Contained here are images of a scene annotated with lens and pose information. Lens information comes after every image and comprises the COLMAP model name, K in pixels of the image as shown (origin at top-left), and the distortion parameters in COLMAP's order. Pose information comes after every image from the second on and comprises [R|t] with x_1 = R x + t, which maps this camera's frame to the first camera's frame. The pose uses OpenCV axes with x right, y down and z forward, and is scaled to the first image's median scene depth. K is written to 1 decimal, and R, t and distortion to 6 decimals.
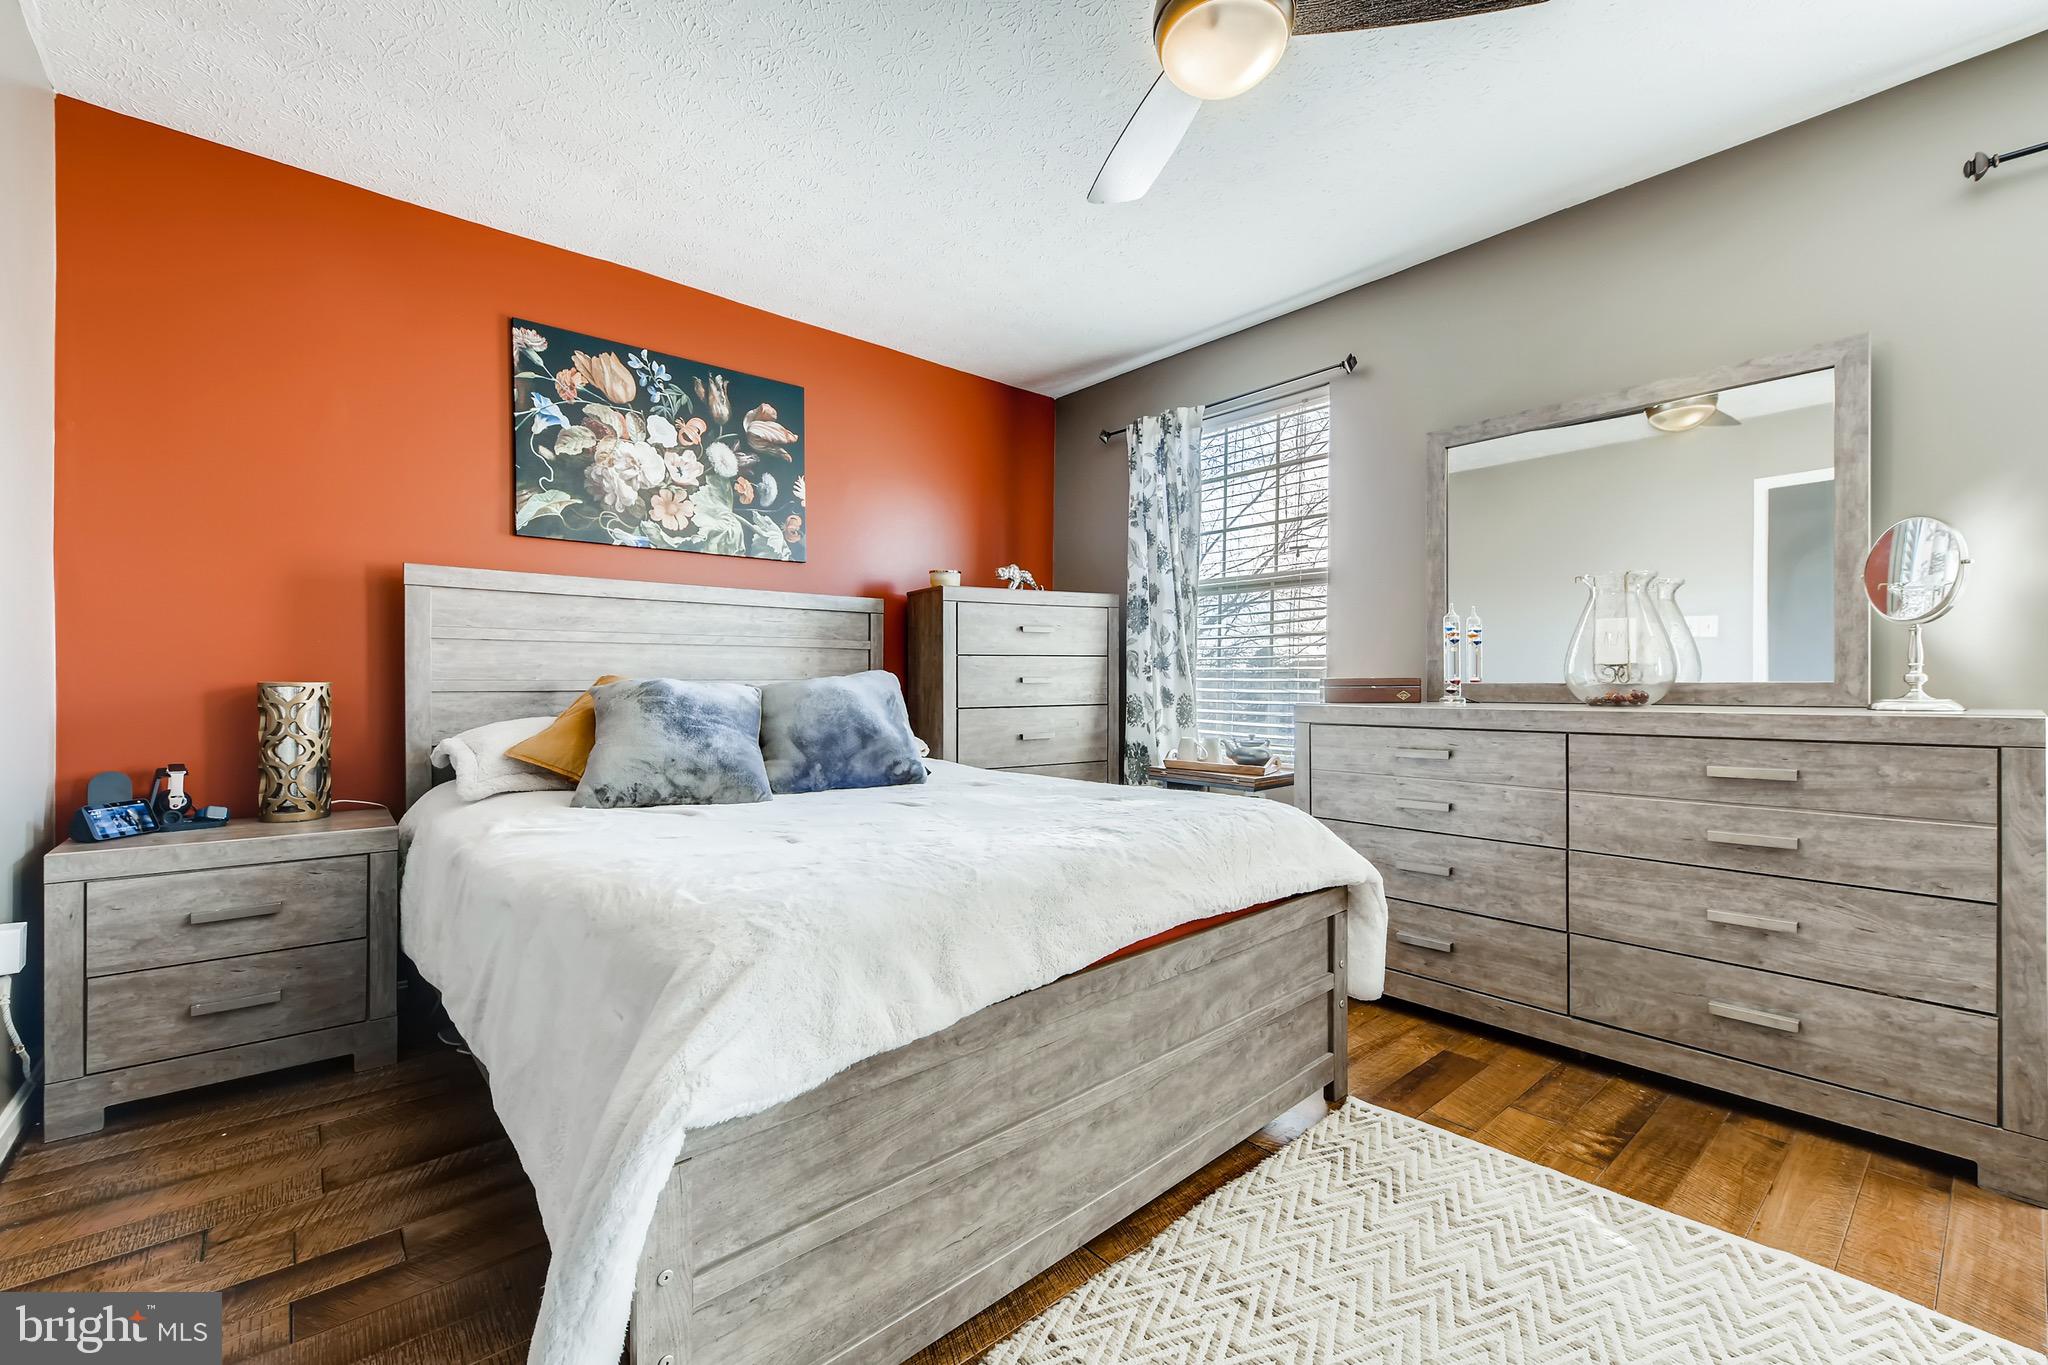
lens RADIAL K [[830.8, 0, 1040.0], [0, 830.8, 682.8], [0, 0, 1]] dist [0.008558, -0.004001]
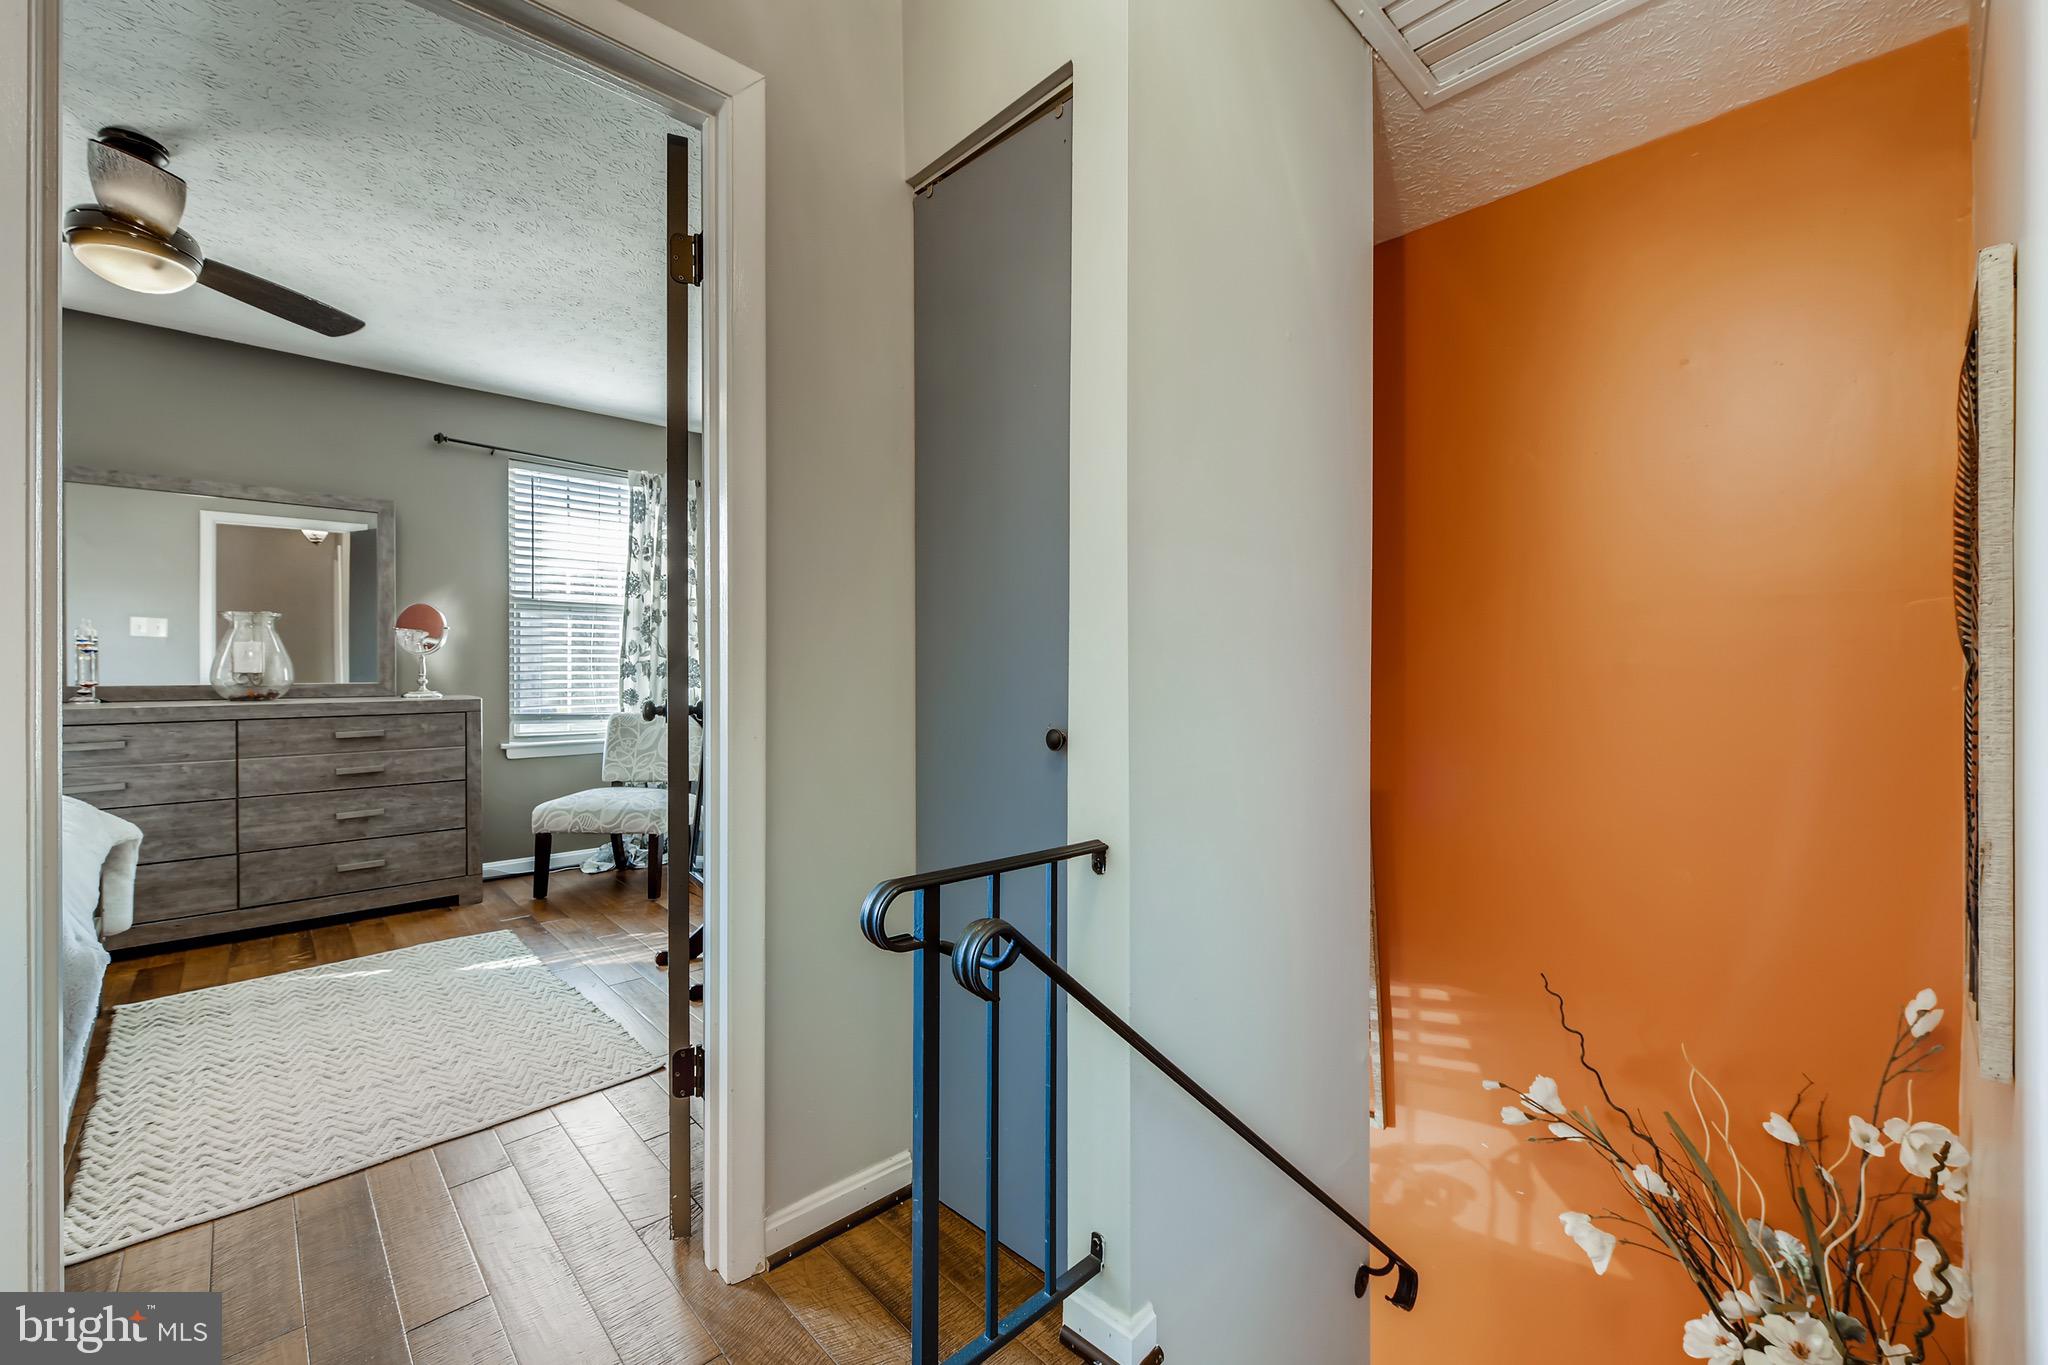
lens RADIAL K [[830.8, 0, 1045.3], [0, 830.8, 675.2], [0, 0, 1]] dist [0.008558, -0.004001]
pose [[-0.060936, -0.006799, 0.998119, -1.044603], [-0.003998, 0.999970, 0.006567, -0.038785], [-0.998134, -0.003591, -0.060961, -0.386097]]
